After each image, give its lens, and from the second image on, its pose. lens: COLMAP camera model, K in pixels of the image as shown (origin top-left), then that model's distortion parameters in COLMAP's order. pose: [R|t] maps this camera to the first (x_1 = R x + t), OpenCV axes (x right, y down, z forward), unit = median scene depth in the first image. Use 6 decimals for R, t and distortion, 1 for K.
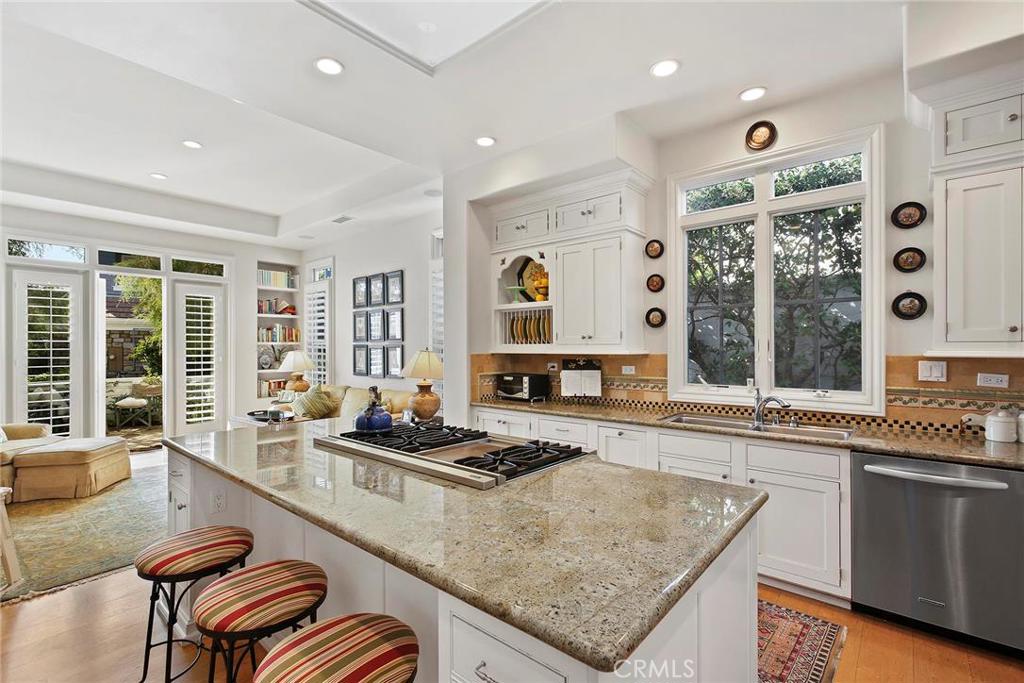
lens RADIAL K [[461.8, 0, 511.9], [0, 461.8, 346.2], [0, 0, 1]] dist [0.002726, 0.000588]
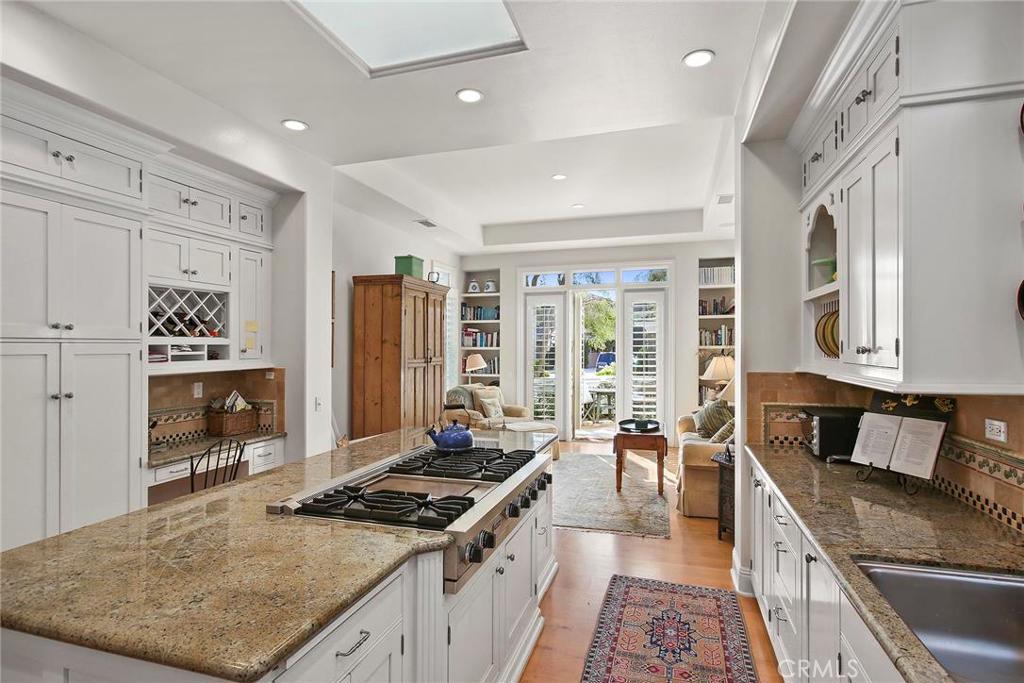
lens RADIAL K [[522.9, 0, 509.0], [0, 522.9, 340.9], [0, 0, 1]] dist [0.000206, 0.000639]
pose [[0.401997, -0.007591, -0.915609, 0.462506], [0.004398, 0.999970, -0.006360, -0.024587], [0.915630, -0.001470, 0.402019, 0.383309]]
